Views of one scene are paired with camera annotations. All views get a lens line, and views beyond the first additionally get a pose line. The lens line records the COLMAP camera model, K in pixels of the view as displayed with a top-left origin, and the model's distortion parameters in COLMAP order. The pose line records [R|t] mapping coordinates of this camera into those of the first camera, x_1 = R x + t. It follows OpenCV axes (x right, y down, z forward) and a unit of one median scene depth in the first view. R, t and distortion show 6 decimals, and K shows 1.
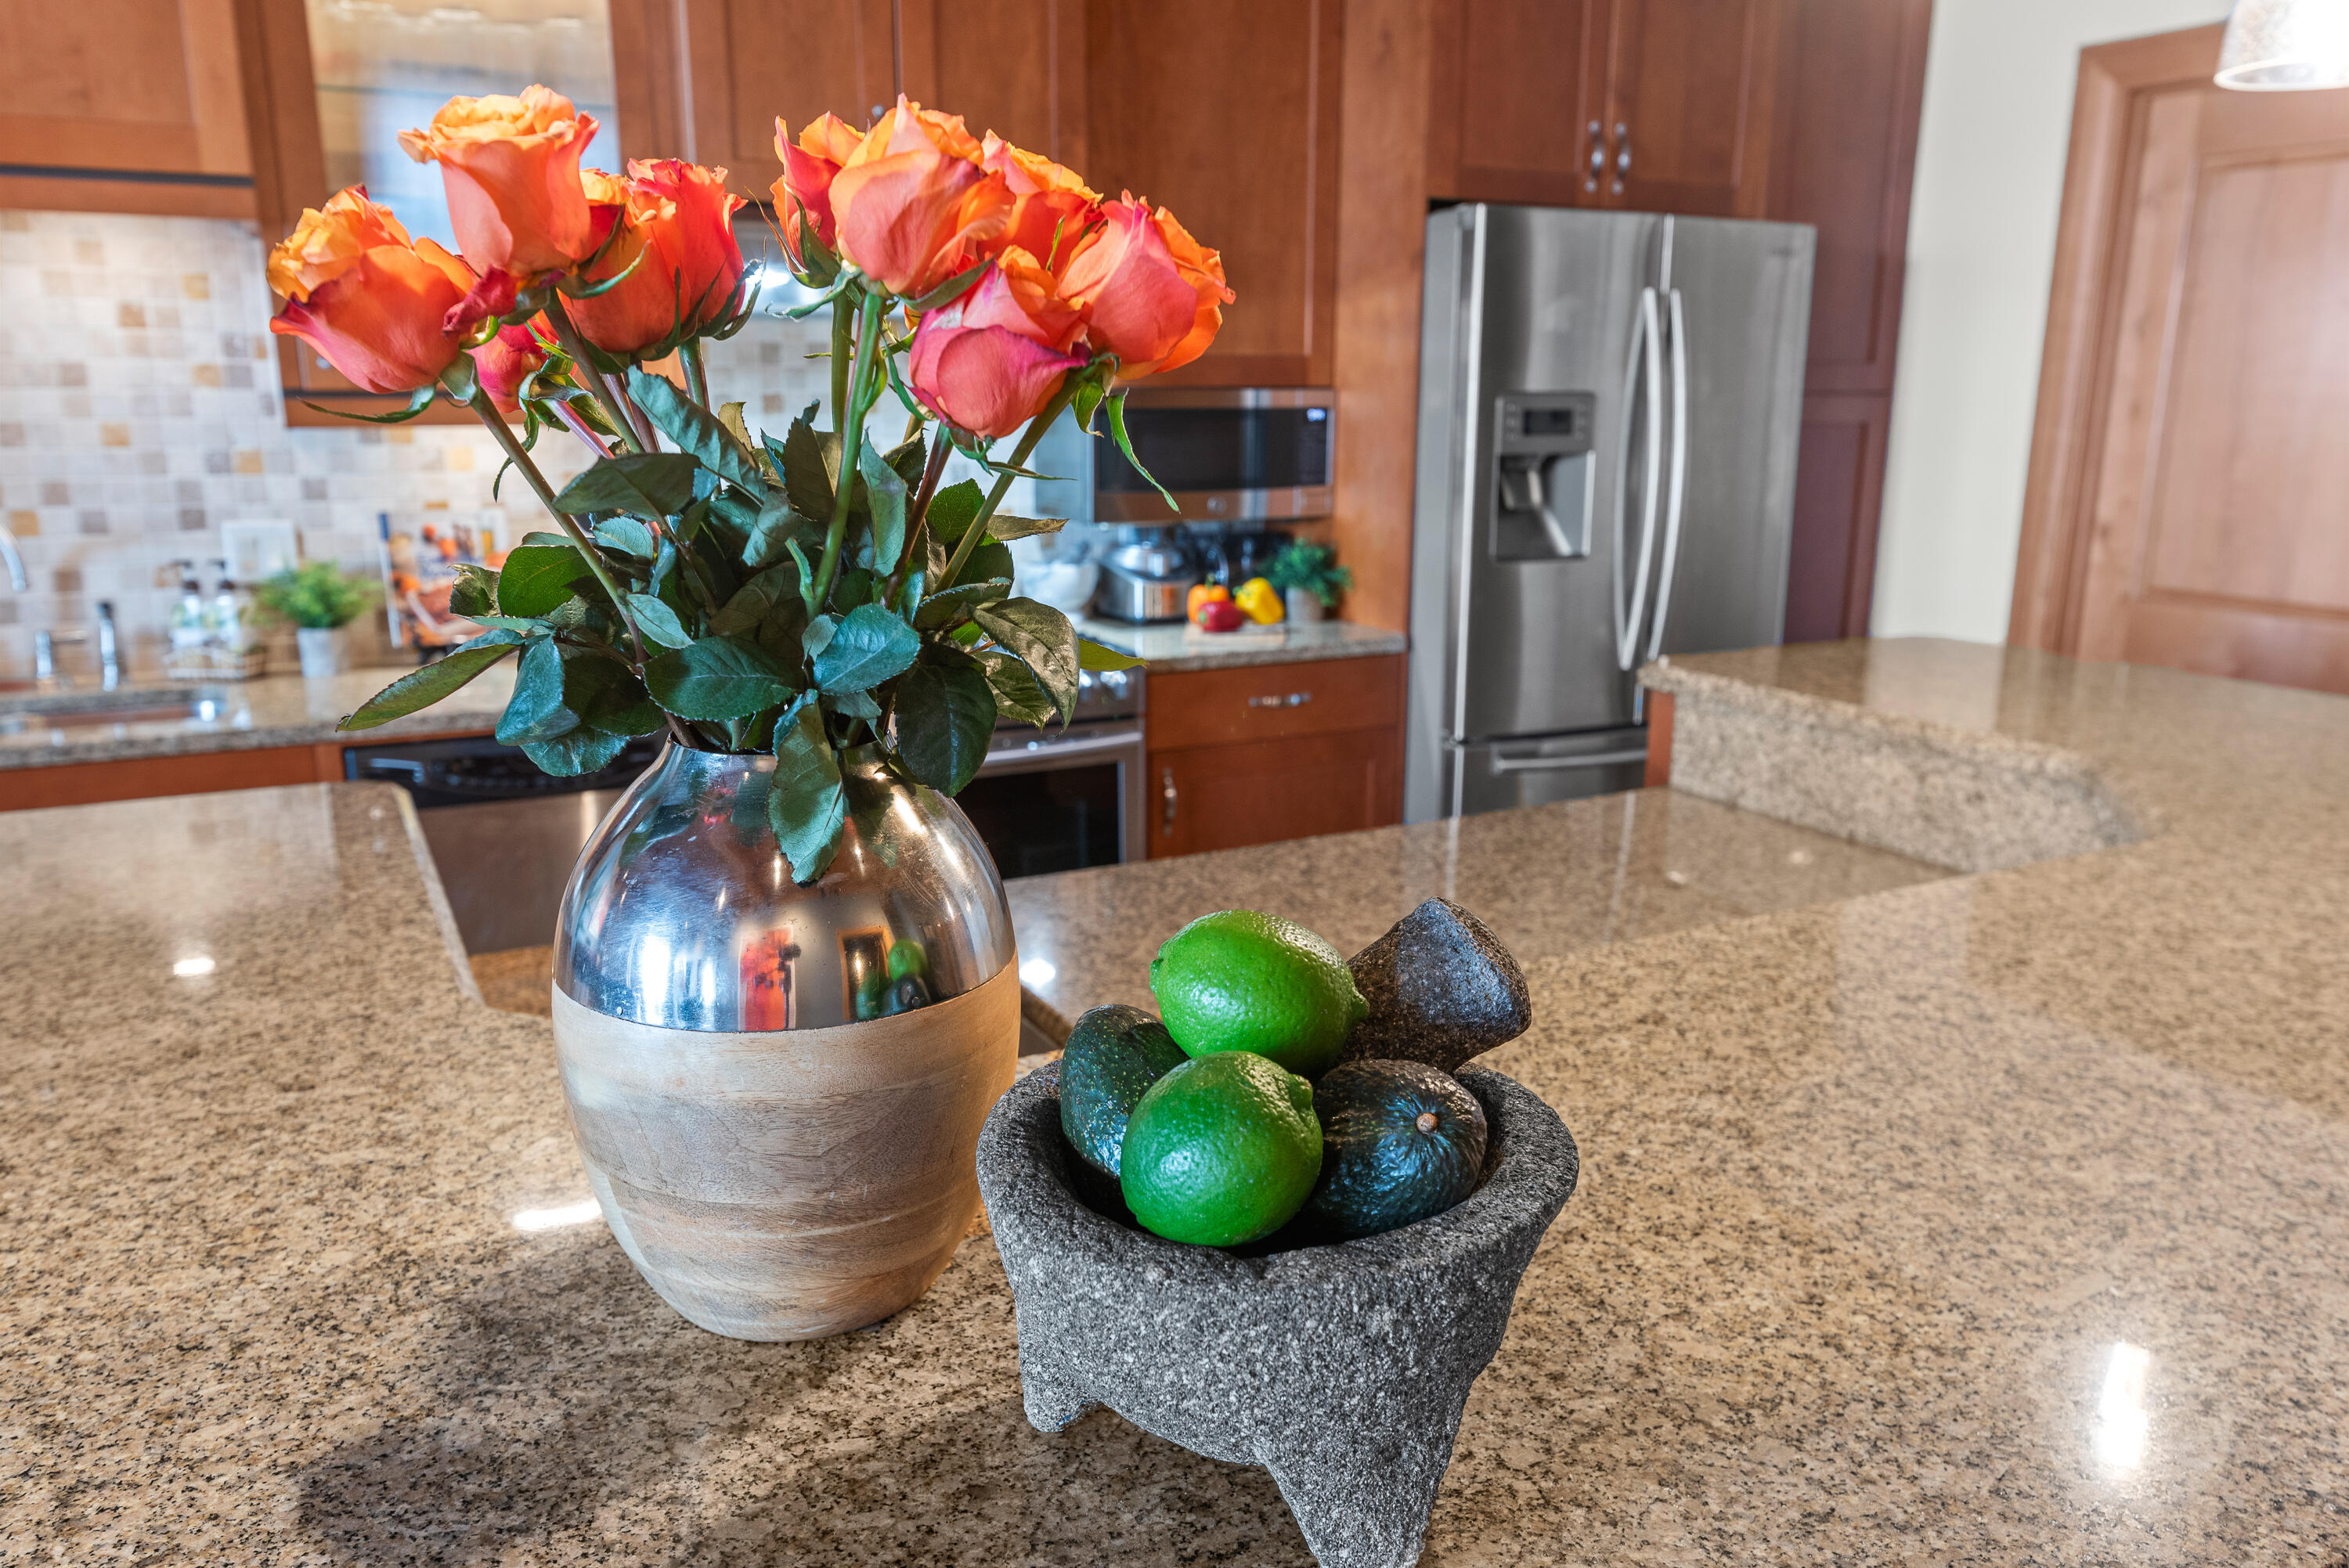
lens RADIAL K [[1680.6, 0, 1168.9], [0, 1680.6, 790.8], [0, 0, 1]] dist [-0.003042, -0.003885]
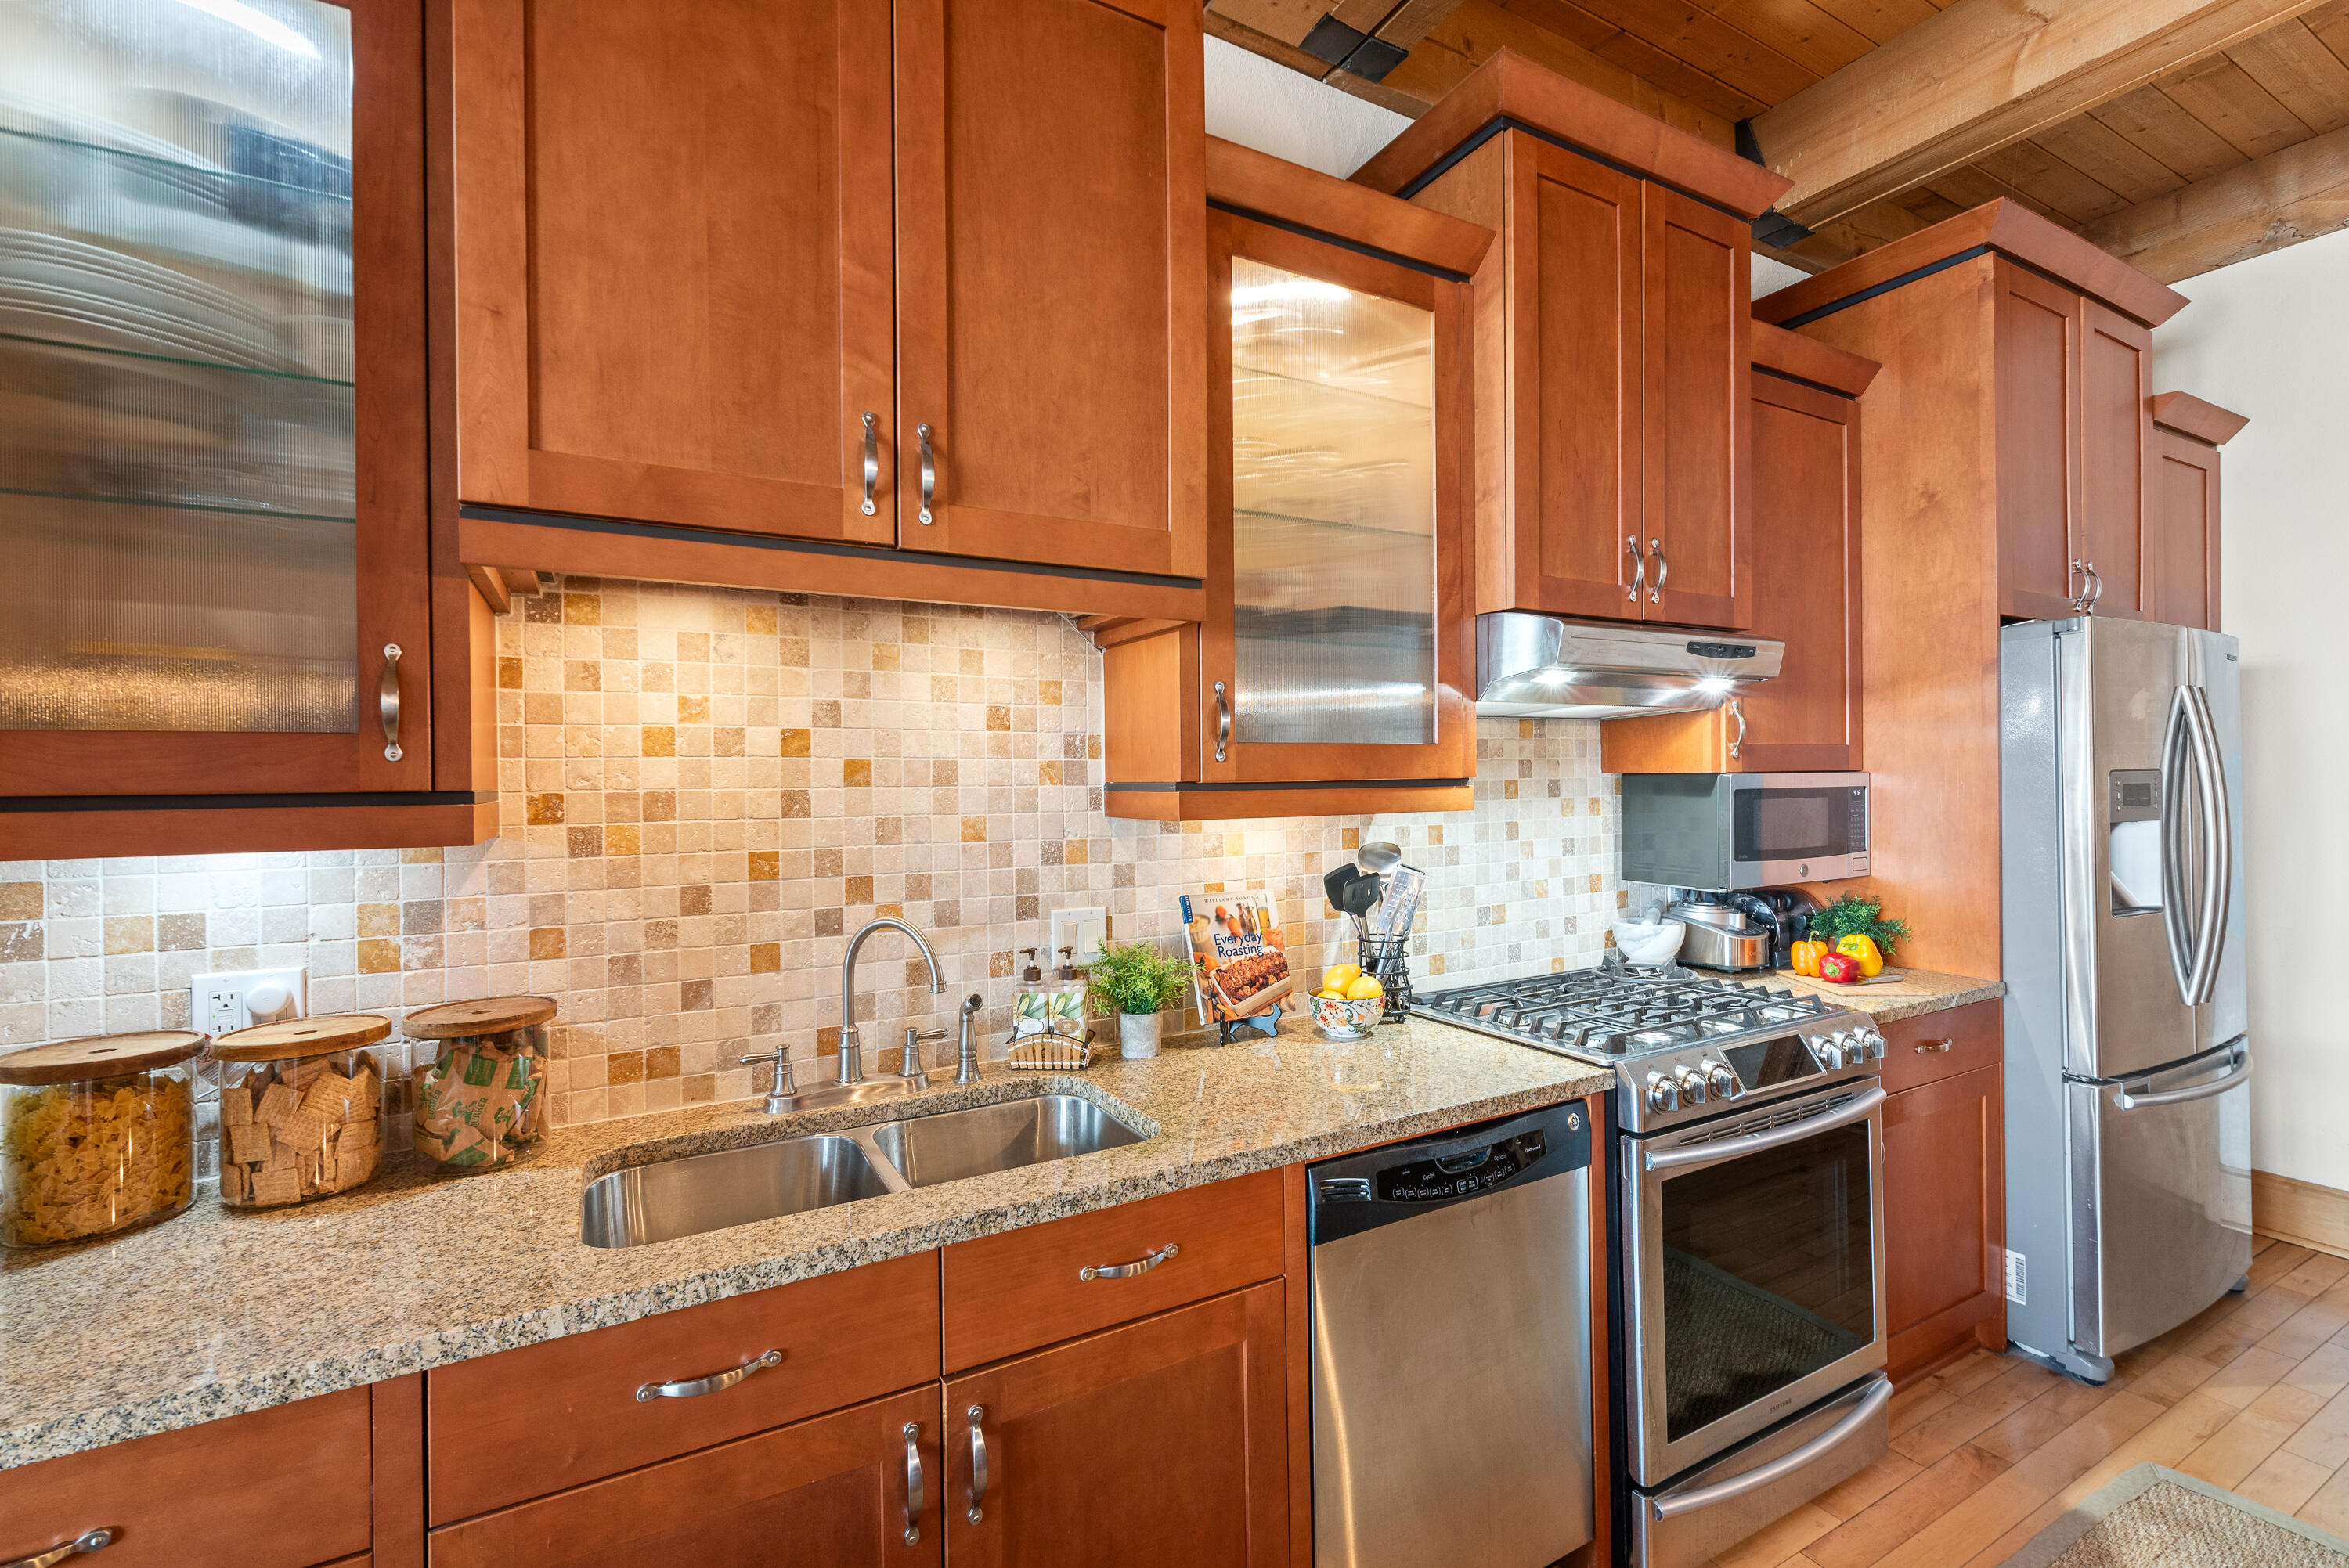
lens RADIAL K [[1014.3, 0, 1183.0], [0, 1014.3, 779.2], [0, 0, 1]] dist [0.005891, 0.000897]
pose [[0.999490, -0.017298, 0.026856, -0.497853], [0.023216, 0.970814, -0.238707, -0.086138], [-0.021943, 0.239209, 0.970720, 0.366282]]
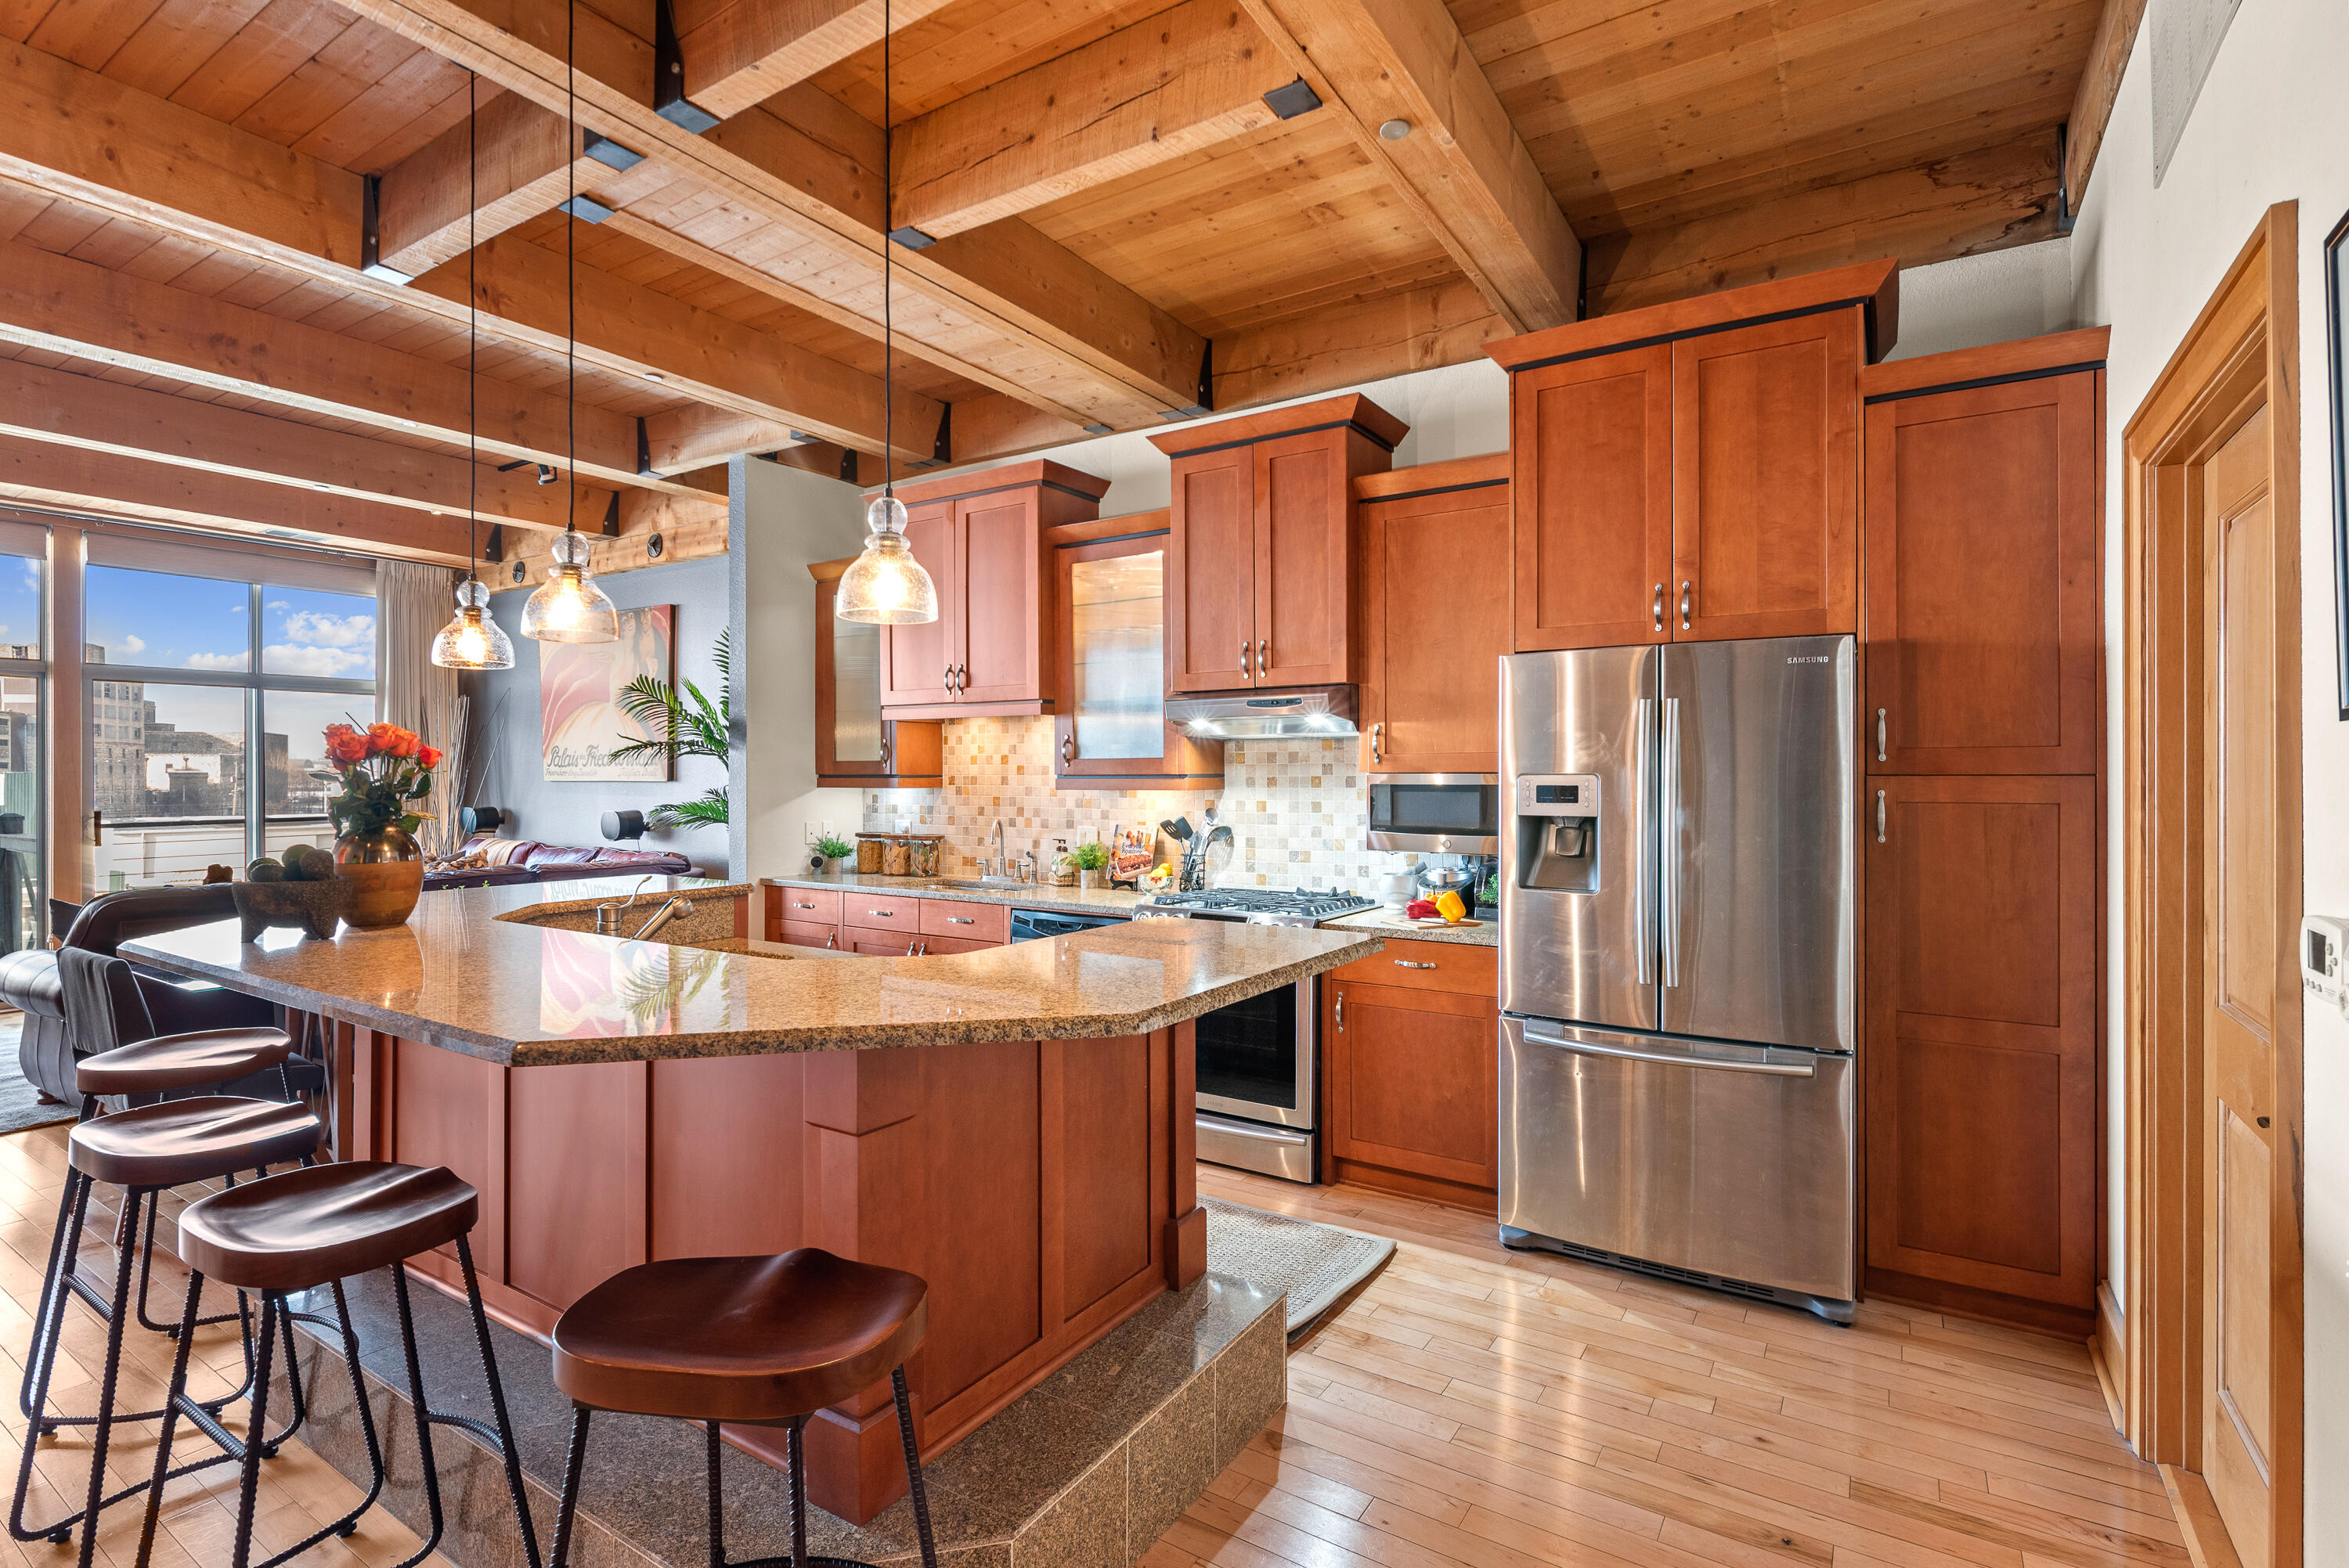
lens RADIAL K [[1110.8, 0, 1177.4], [0, 1110.8, 781.9], [0, 0, 1]] dist [0.002420, -0.000156]
pose [[0.490495, -0.001862, -0.871442, 0.992968], [-0.205769, 0.971473, -0.117894, -0.056709], [0.846802, 0.237142, 0.476119, 0.304710]]
